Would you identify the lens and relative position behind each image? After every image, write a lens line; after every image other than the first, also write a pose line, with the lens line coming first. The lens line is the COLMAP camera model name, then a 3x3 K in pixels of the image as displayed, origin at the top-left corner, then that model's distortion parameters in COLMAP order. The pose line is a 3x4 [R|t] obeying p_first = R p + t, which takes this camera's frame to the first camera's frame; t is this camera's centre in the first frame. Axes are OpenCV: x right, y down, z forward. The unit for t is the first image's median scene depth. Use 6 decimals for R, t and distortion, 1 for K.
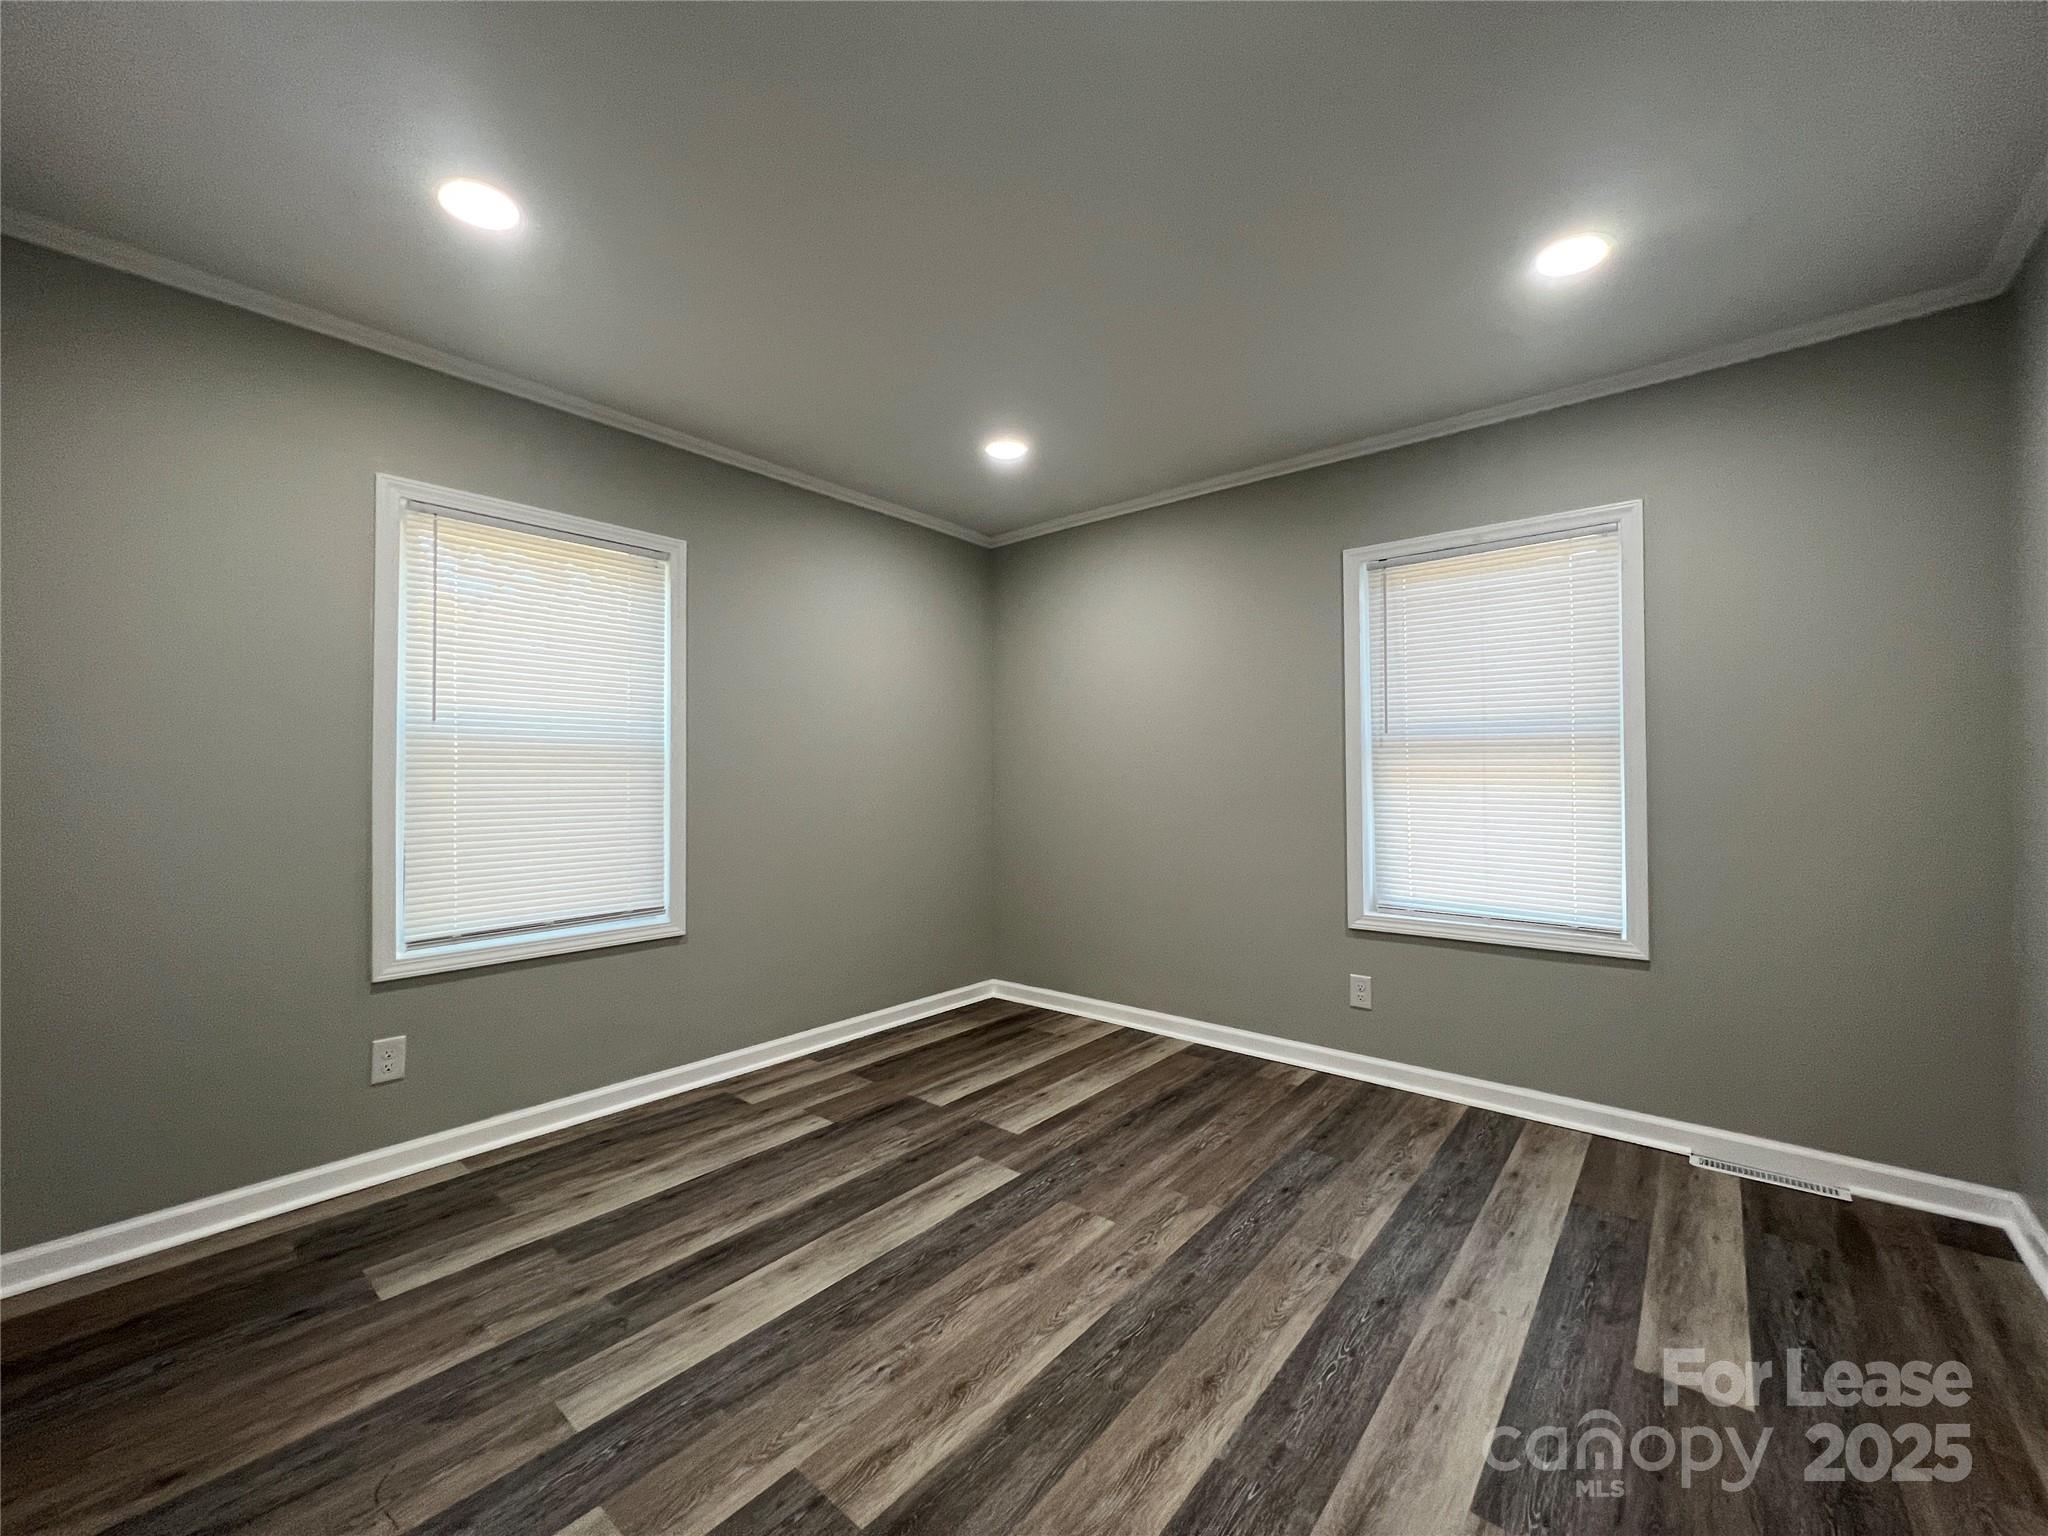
lens RADIAL K [[827.2, 0, 1024.0], [0, 827.2, 768.0], [0, 0, 1]] dist [-0.001559, 0.000358]
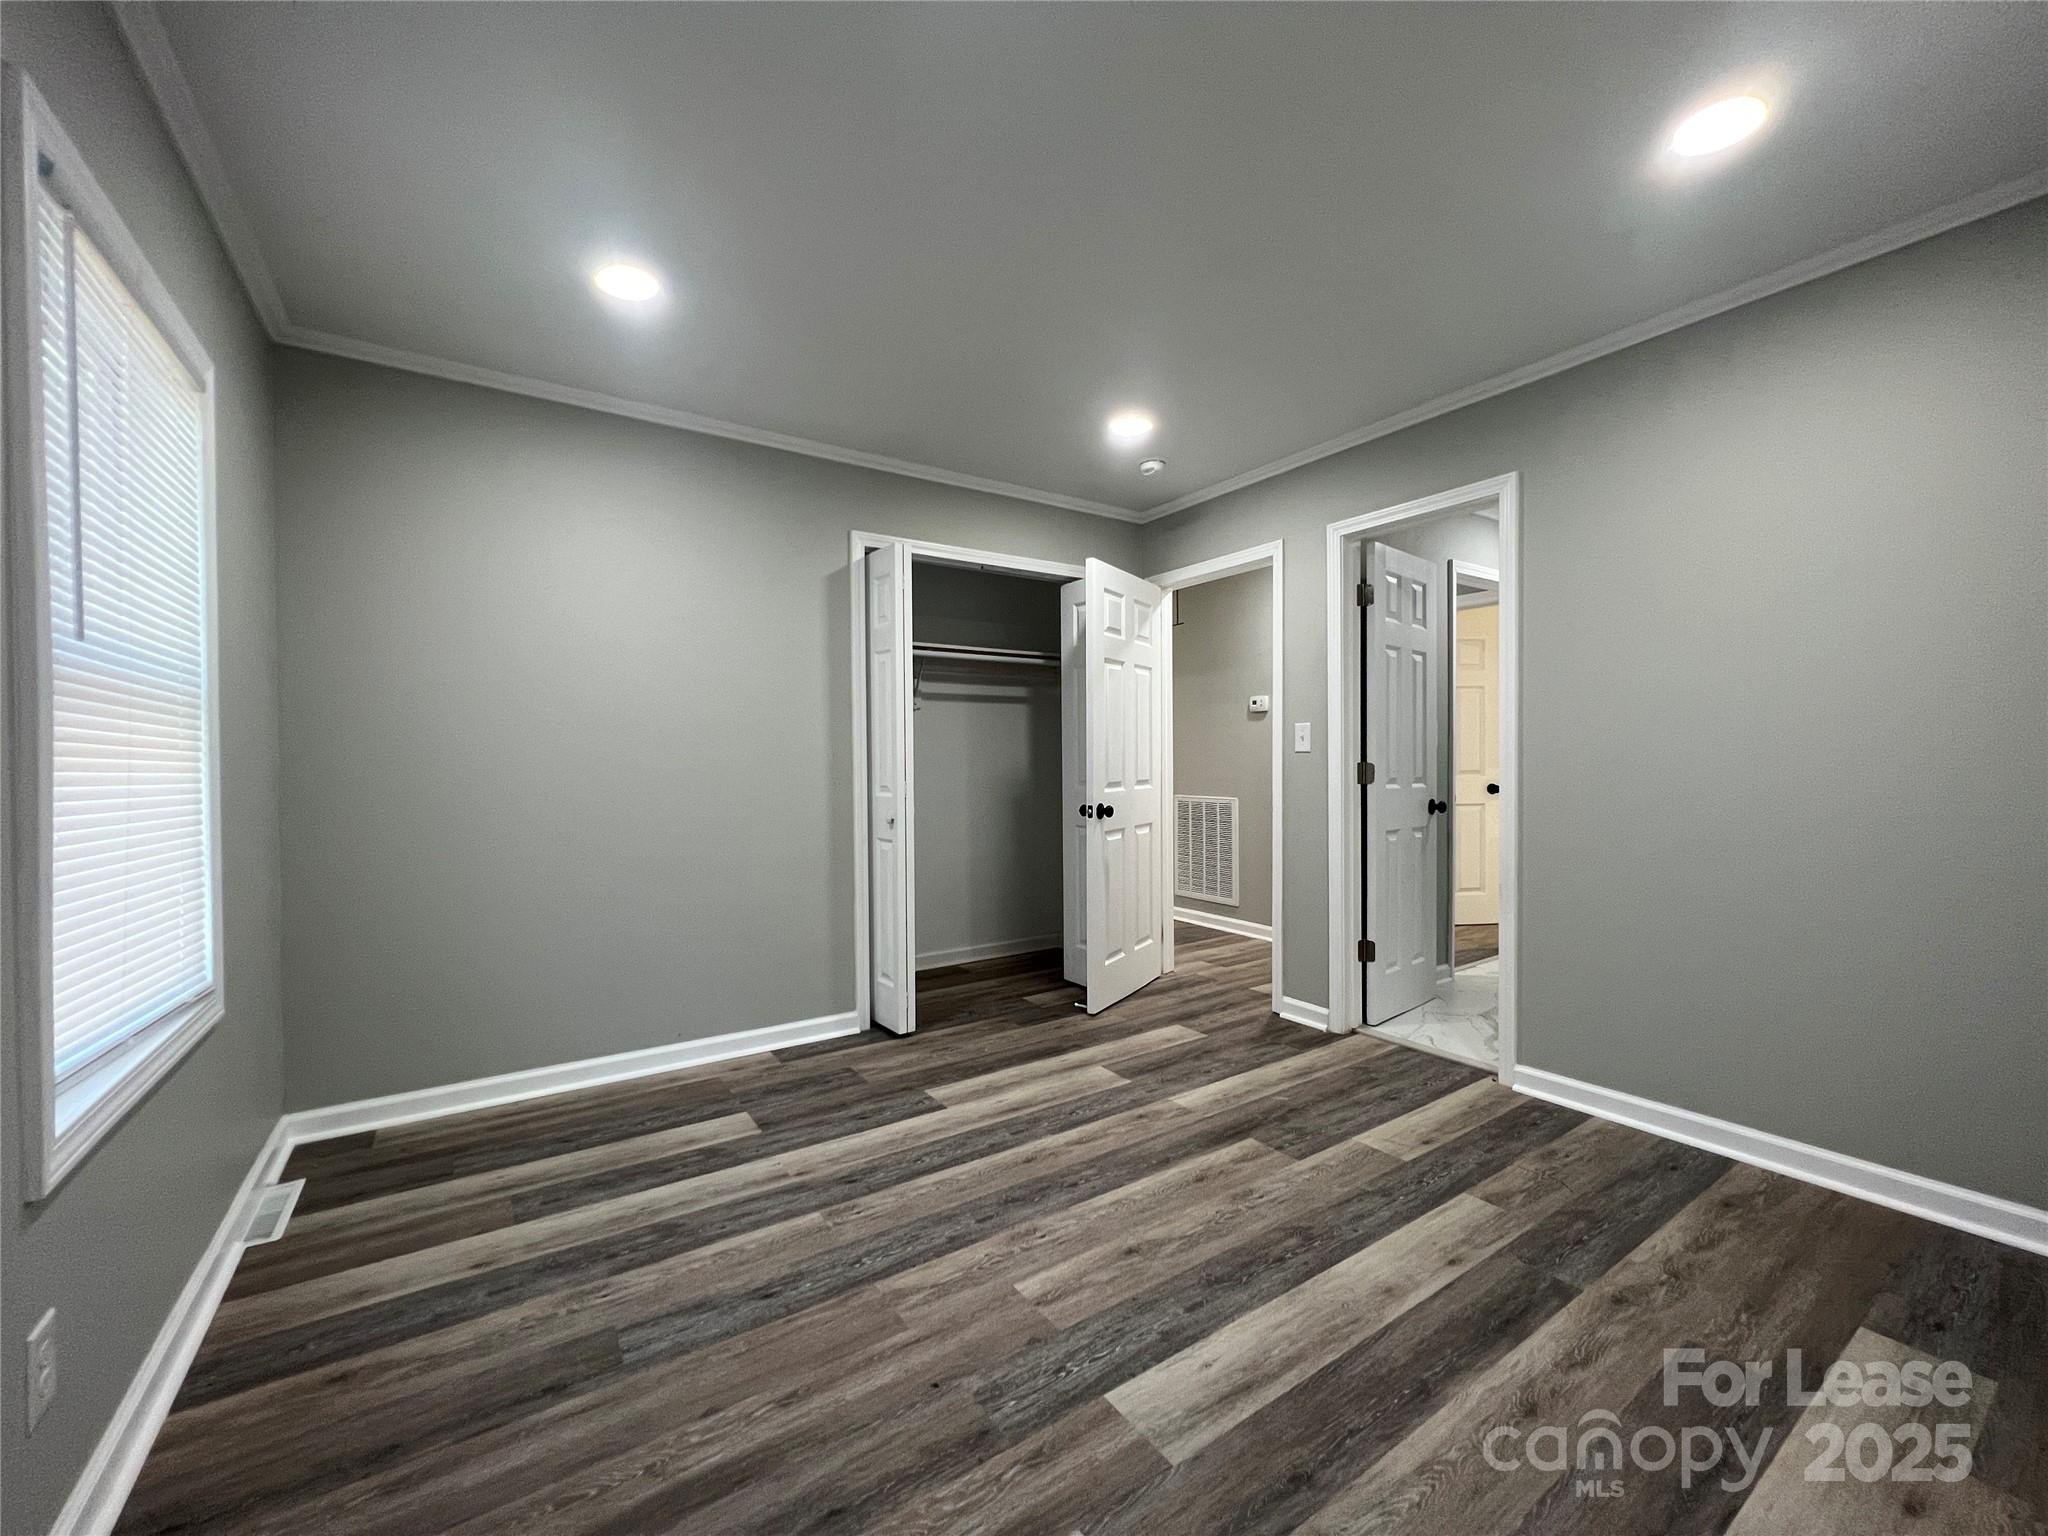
lens RADIAL K [[827.2, 0, 1024.0], [0, 827.2, 768.0], [0, 0, 1]] dist [-0.001559, 0.000358]
pose [[-0.962267, 0.006880, 0.272021, -0.138735], [0.007432, 0.999972, 0.001002, 0.029277], [-0.272007, 0.002986, -0.962291, 1.910687]]
